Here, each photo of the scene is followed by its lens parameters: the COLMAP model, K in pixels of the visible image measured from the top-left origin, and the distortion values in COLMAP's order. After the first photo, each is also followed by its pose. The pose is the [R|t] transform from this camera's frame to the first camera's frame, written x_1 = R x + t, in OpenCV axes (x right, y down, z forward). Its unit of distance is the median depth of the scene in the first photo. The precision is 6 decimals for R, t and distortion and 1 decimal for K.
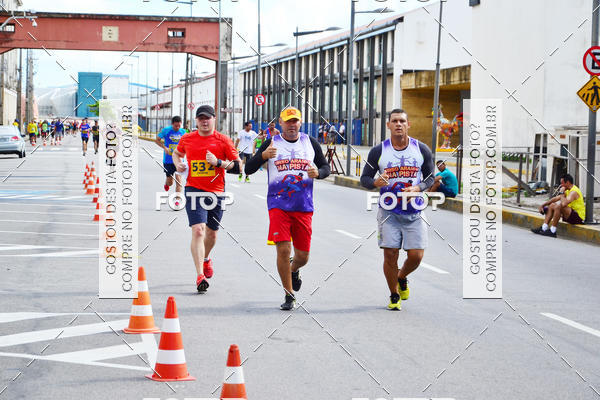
lens RADIAL K [[1767.3, 0, 300.0], [0, 1767.3, 200.0], [0, 0, 1]] dist [0.052904, 0.950341]
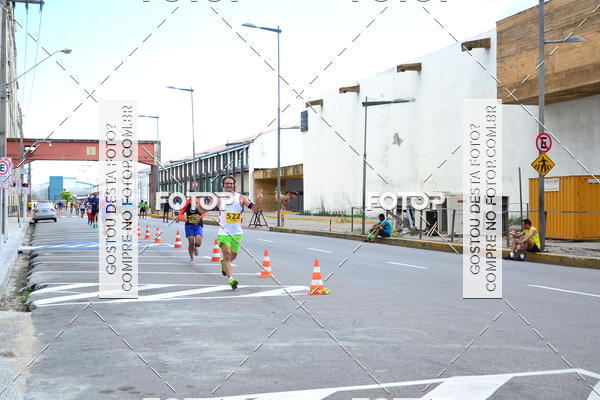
lens RADIAL K [[888.2, 0, 300.0], [0, 888.2, 200.0], [0, 0, 1]] dist [-0.008553, 0.130882]
pose [[0.985277, -0.023448, 0.169350, -0.053401], [0.030937, 0.998650, -0.041721, -0.001712], [-0.168143, 0.046346, 0.984672, 0.097593]]
